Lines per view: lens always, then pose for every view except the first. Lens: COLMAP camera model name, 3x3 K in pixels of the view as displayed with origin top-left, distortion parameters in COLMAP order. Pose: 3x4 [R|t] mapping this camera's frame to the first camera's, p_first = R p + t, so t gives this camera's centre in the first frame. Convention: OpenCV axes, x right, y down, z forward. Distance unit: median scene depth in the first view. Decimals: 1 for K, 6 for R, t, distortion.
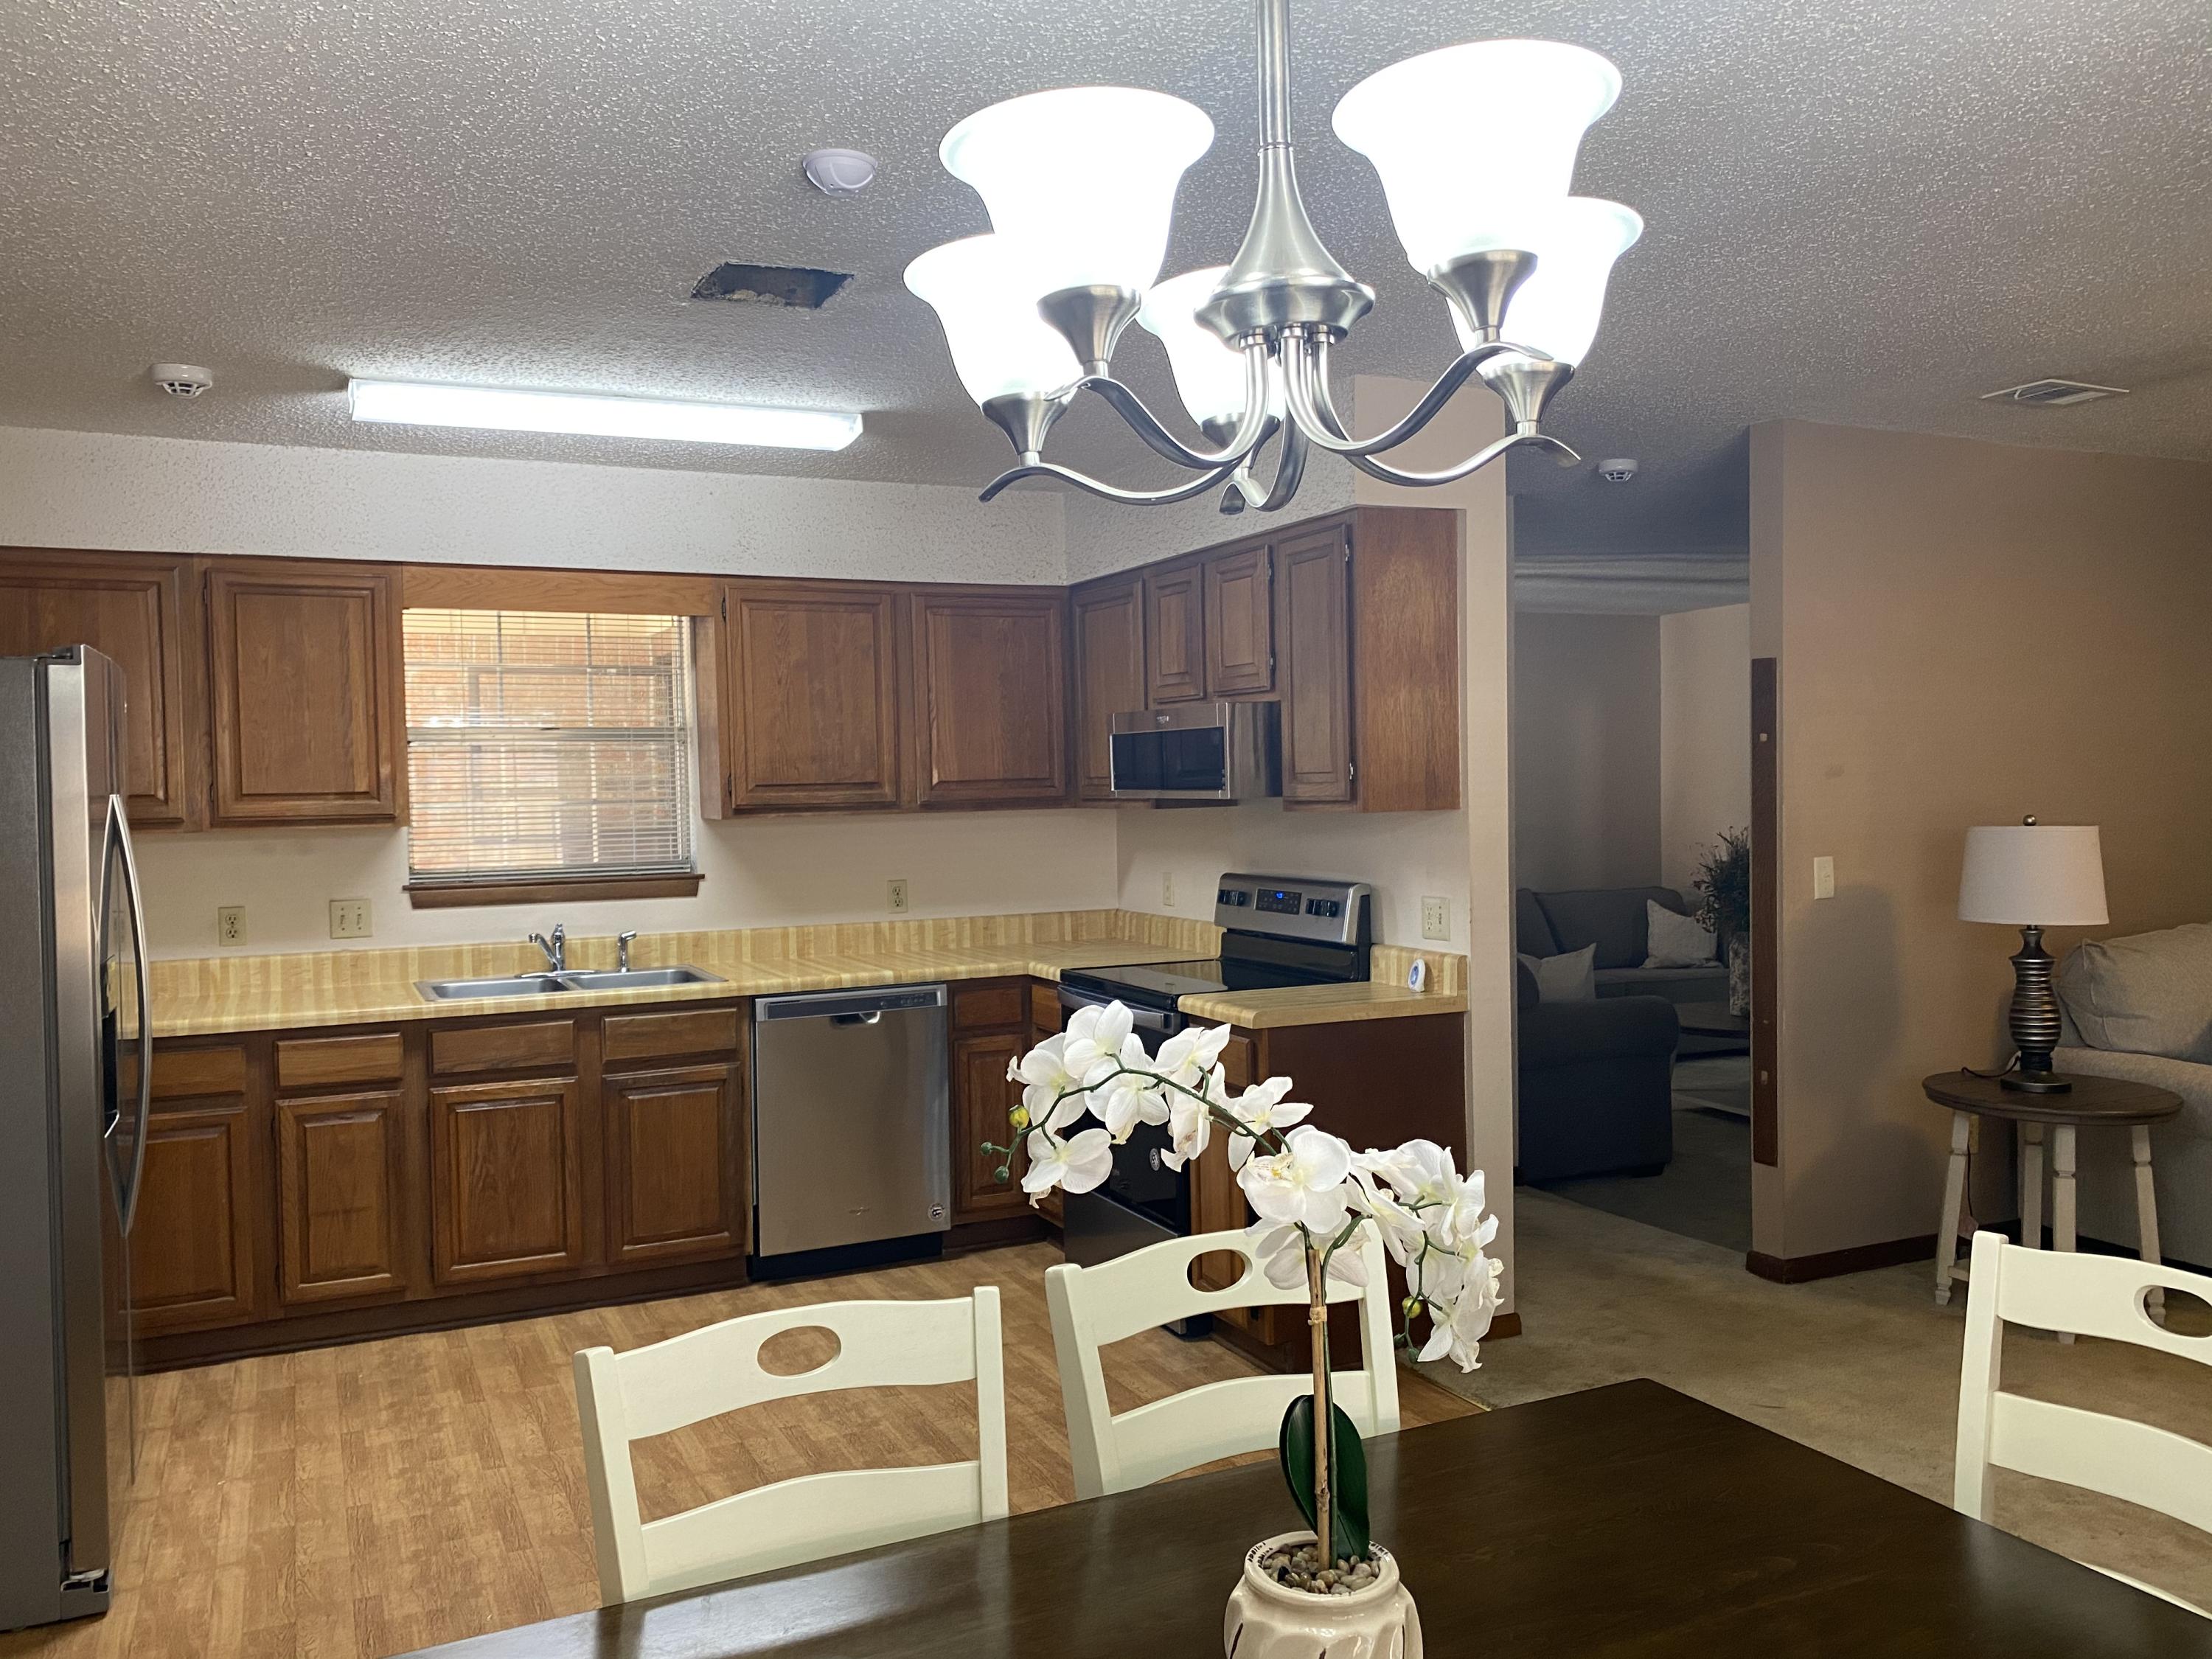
lens RADIAL K [[1710.2, 0, 1106.0], [0, 1710.2, 829.5], [0, 0, 1]] dist [0.007071, -0.000972]
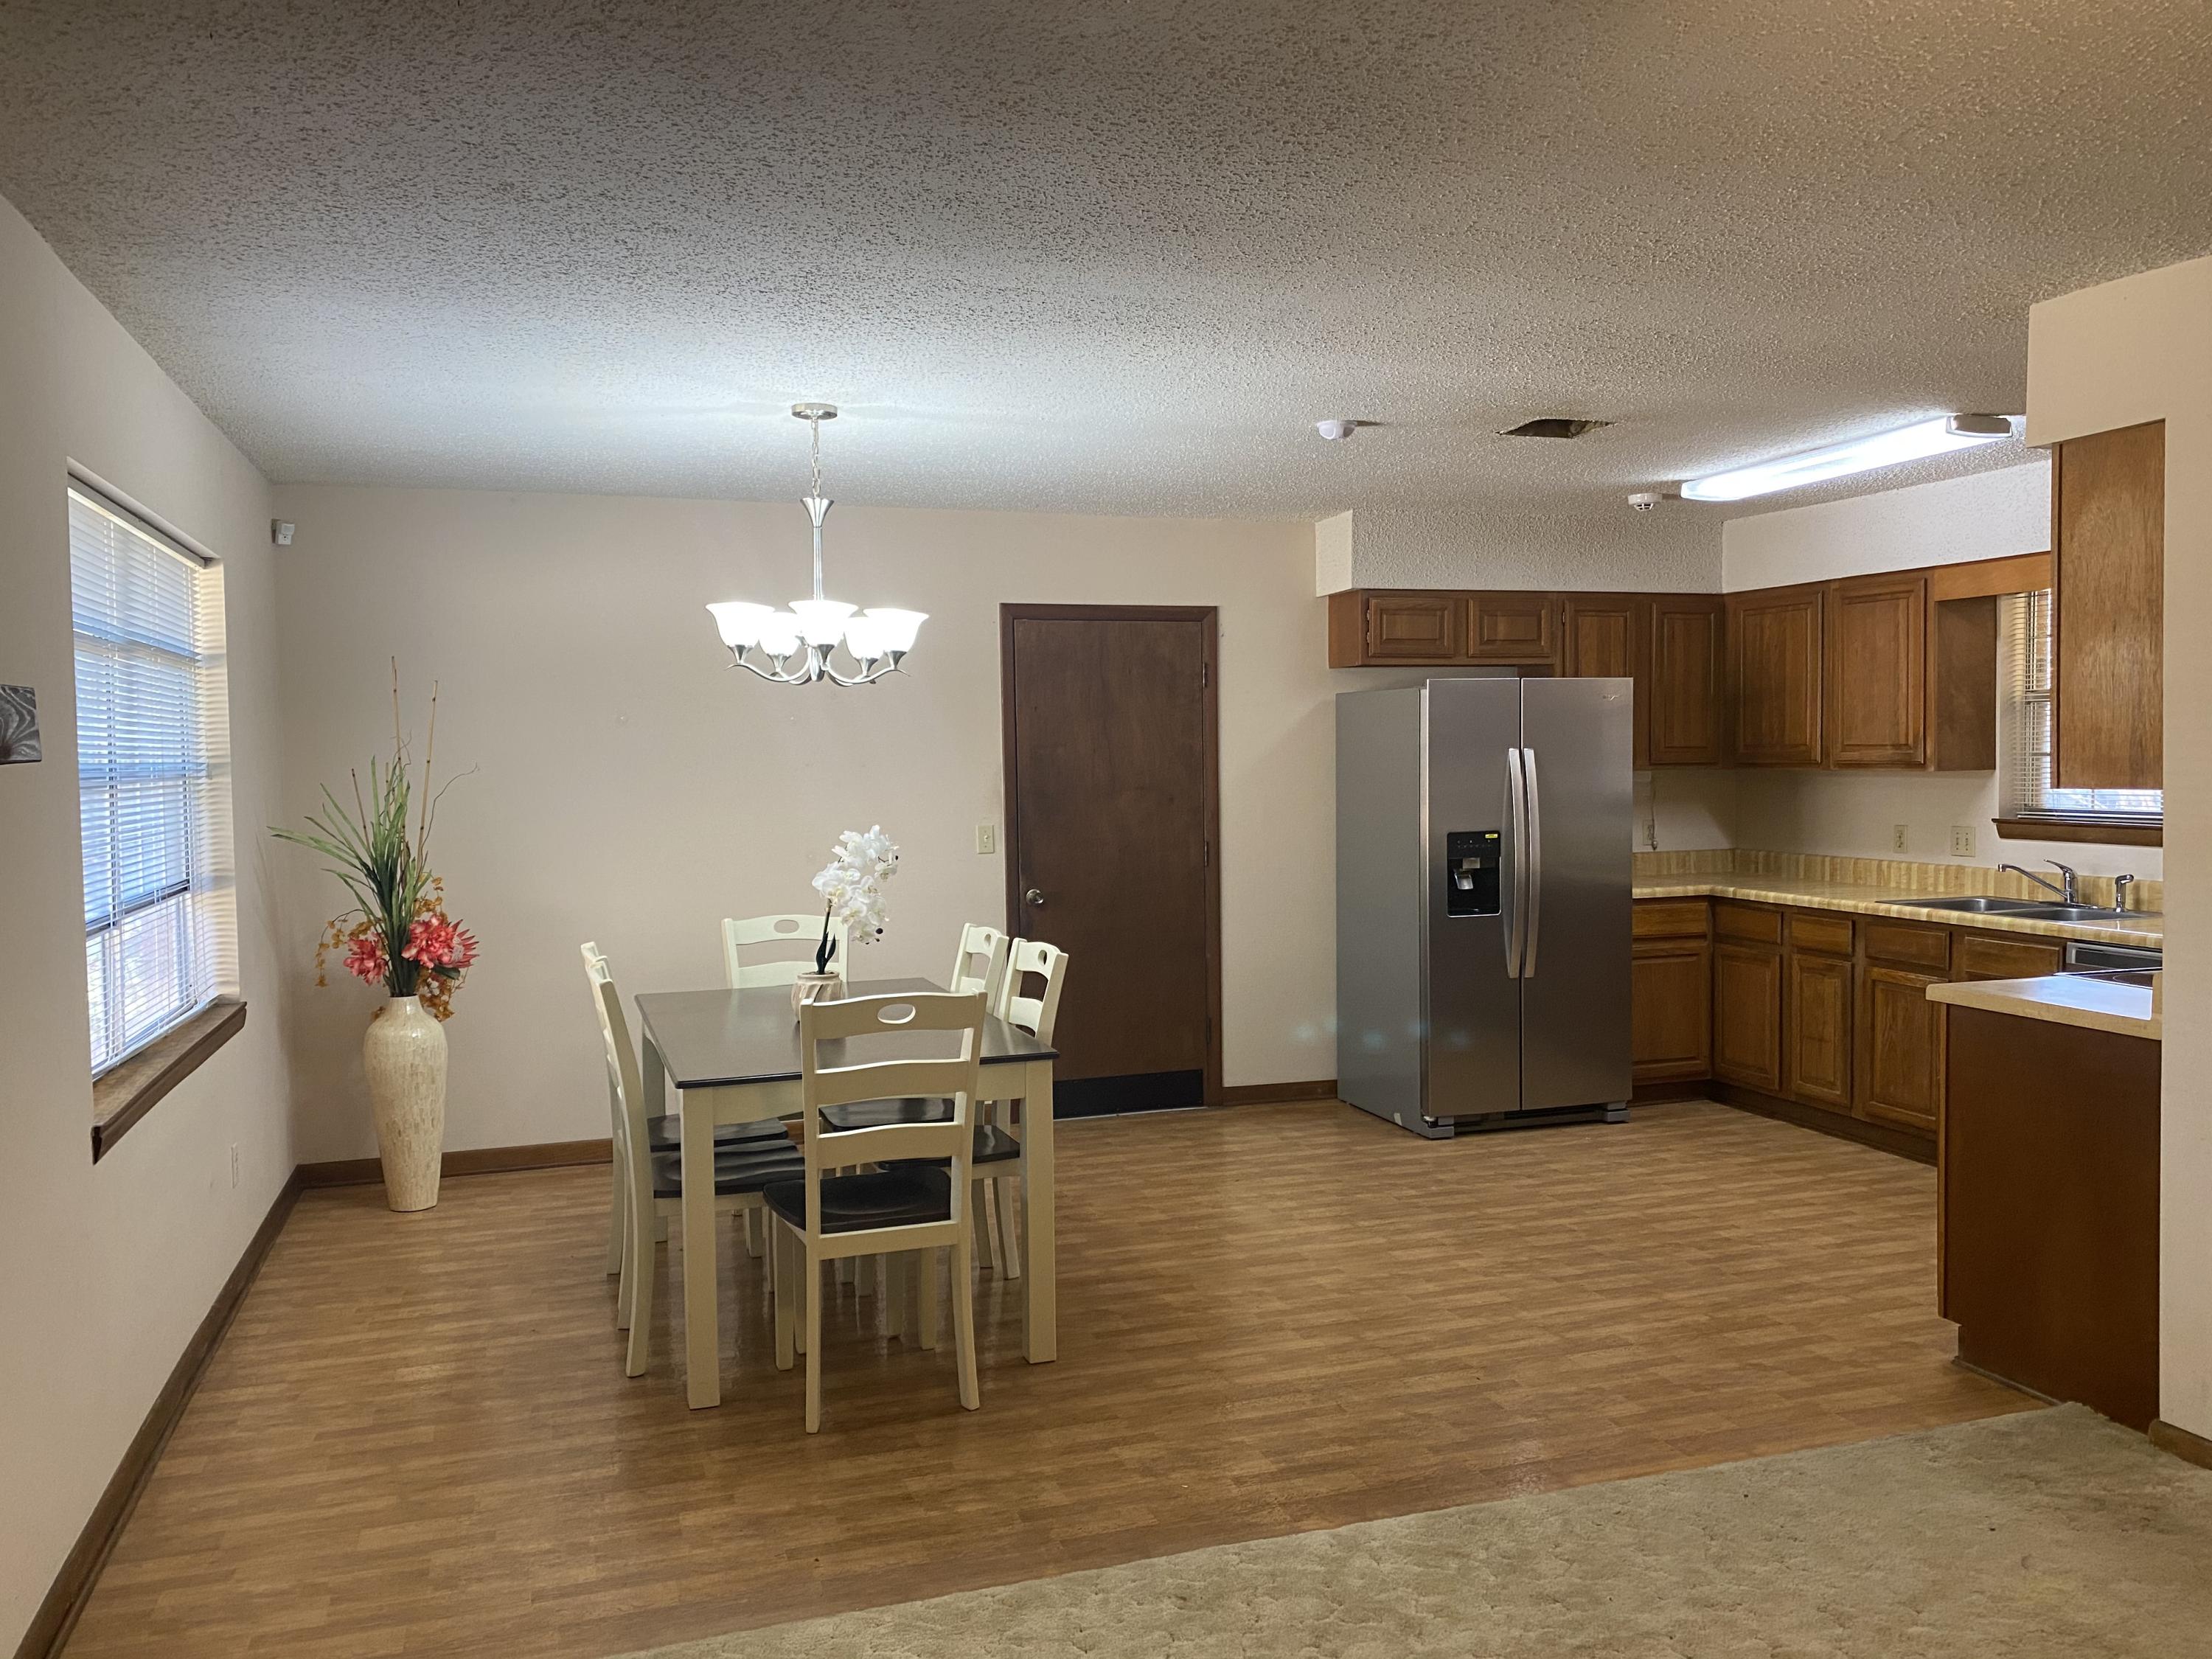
lens RADIAL K [[1704.9, 0, 1106.0], [0, 1704.9, 829.5], [0, 0, 1]] dist [0.020199, -0.004960]
pose [[-0.118108, 0.065701, -0.990825, 1.026695], [-0.013798, 0.997604, 0.067795, -0.039629], [0.992905, 0.021679, -0.116919, 0.574172]]
